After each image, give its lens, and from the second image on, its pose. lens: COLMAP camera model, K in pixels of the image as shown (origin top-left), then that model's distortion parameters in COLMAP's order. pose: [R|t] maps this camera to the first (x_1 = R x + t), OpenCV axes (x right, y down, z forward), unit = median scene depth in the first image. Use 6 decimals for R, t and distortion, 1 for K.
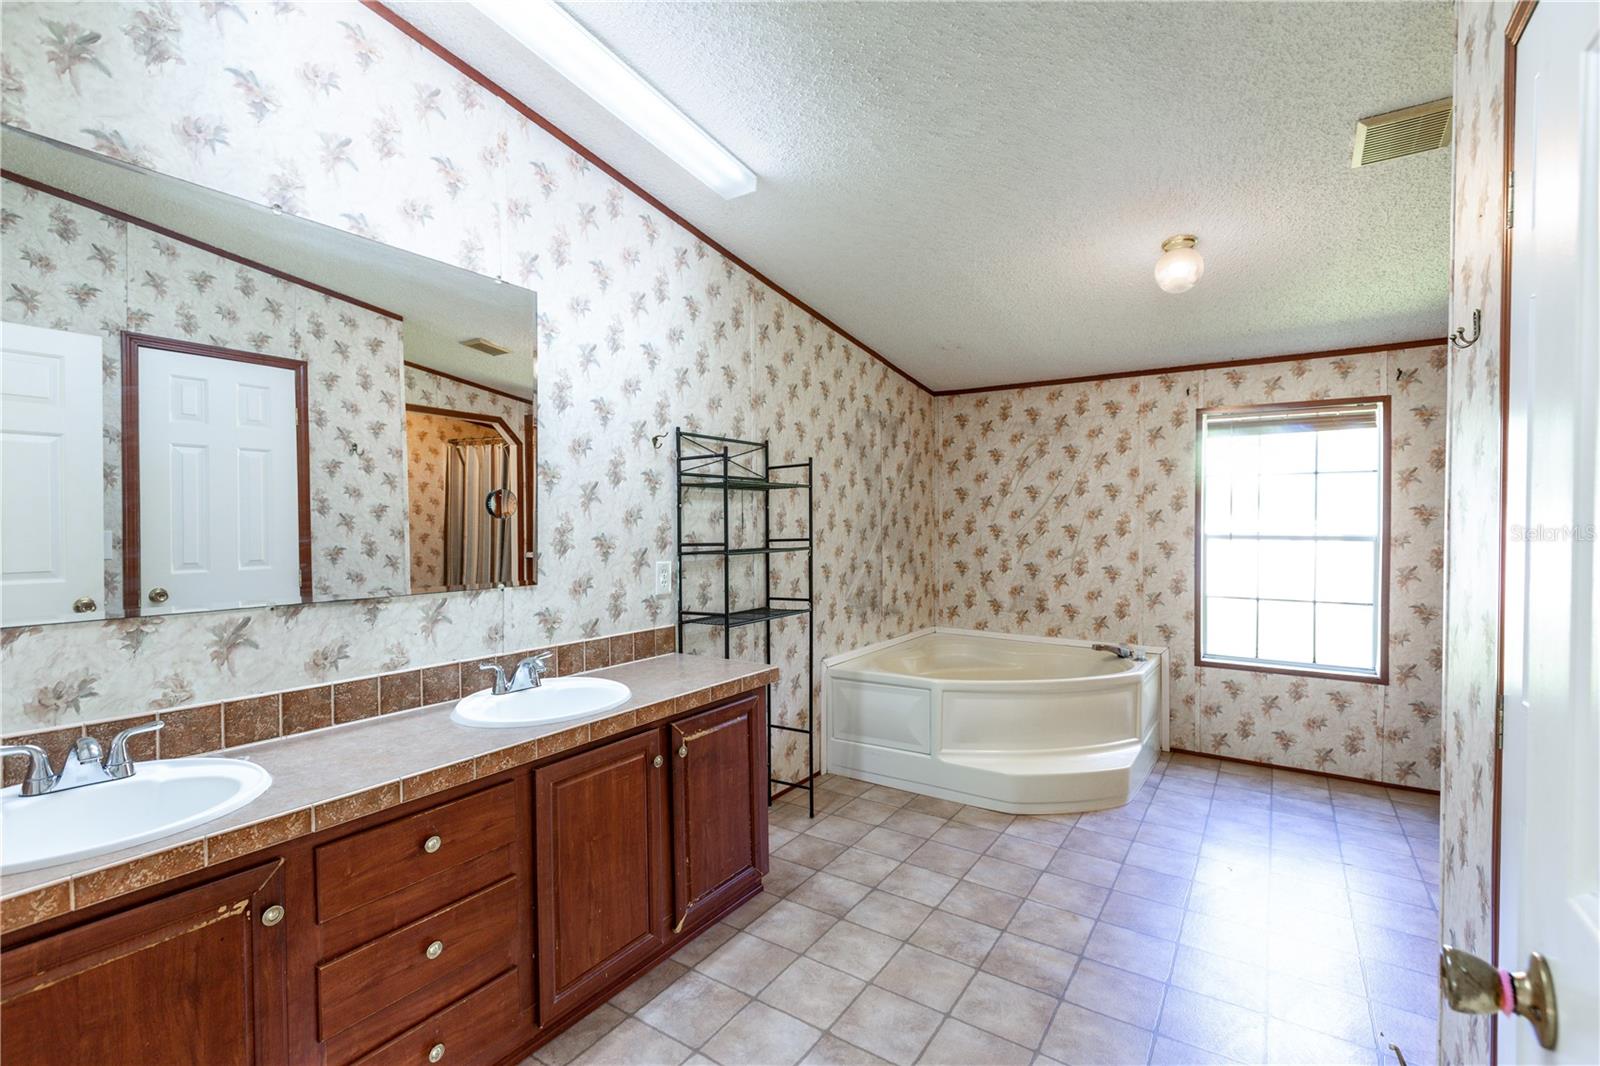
lens RADIAL K [[711.6, 0, 800.0], [0, 711.6, 533.0], [0, 0, 1]] dist [0.004582, 0.000106]
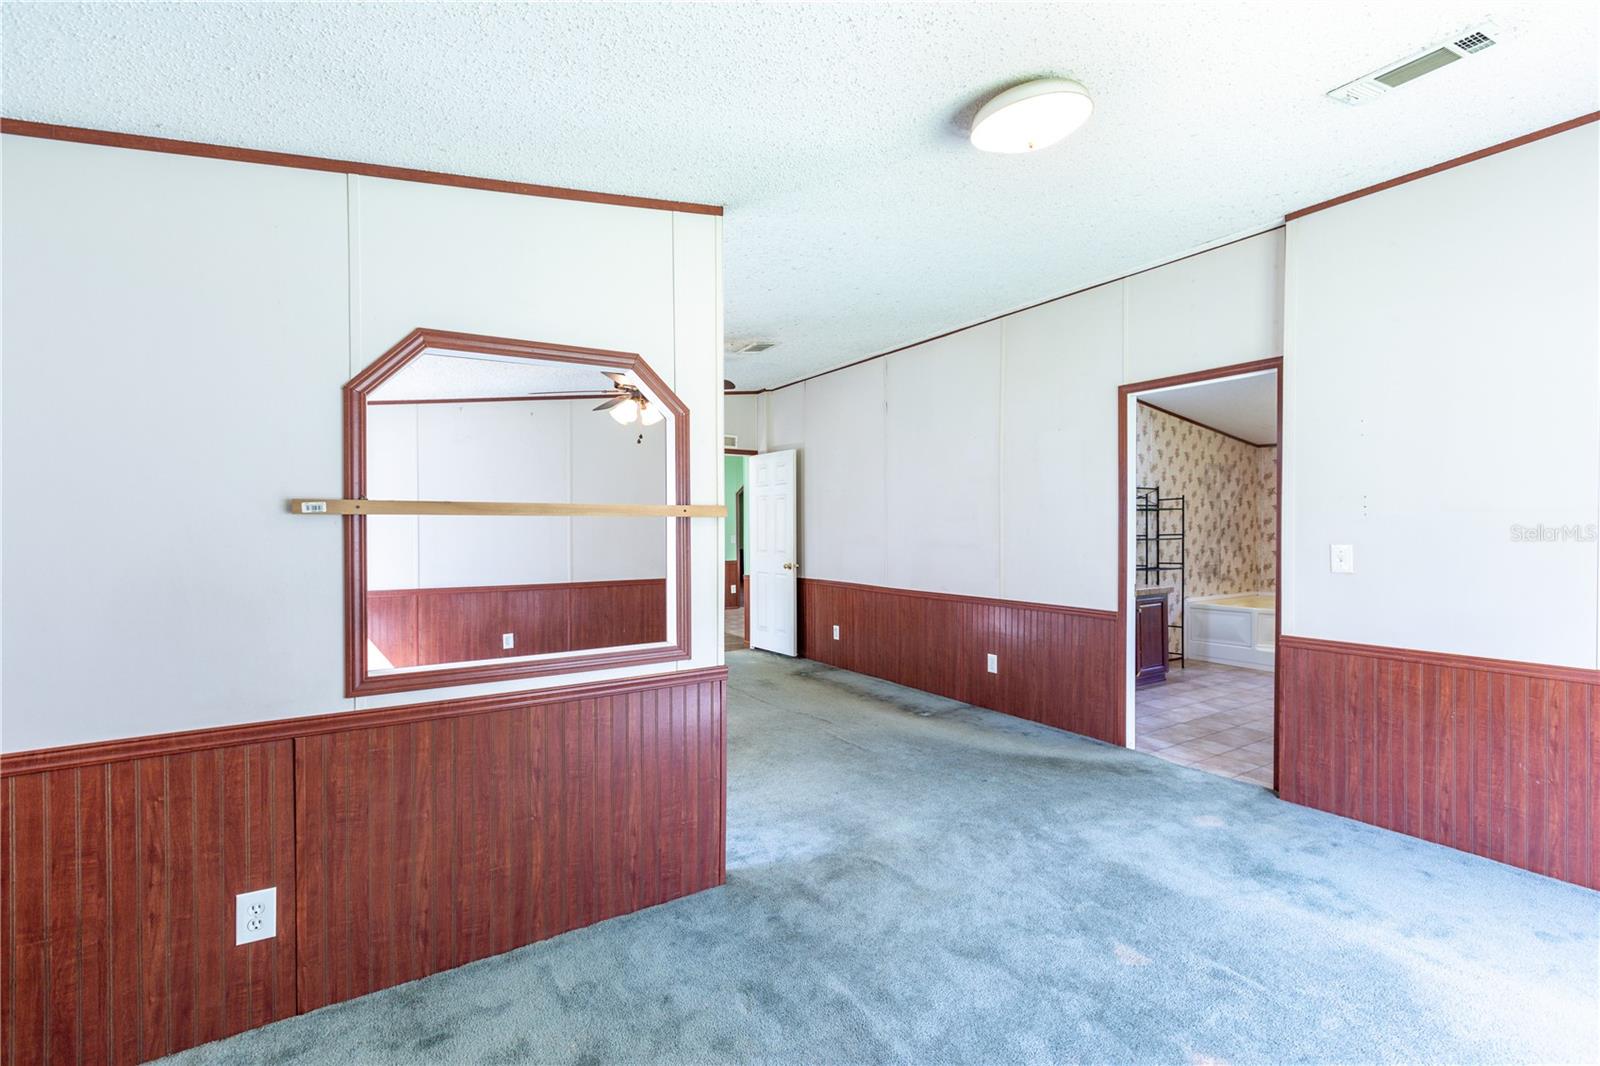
lens RADIAL K [[711.6, 0, 800.0], [0, 711.6, 533.0], [0, 0, 1]] dist [0.004582, 0.000106]
pose [[0.919126, 0.006197, -0.393914, -0.153052], [-0.008024, 0.999963, -0.002992, 0.015913], [0.393881, 0.005911, 0.919142, -1.071956]]
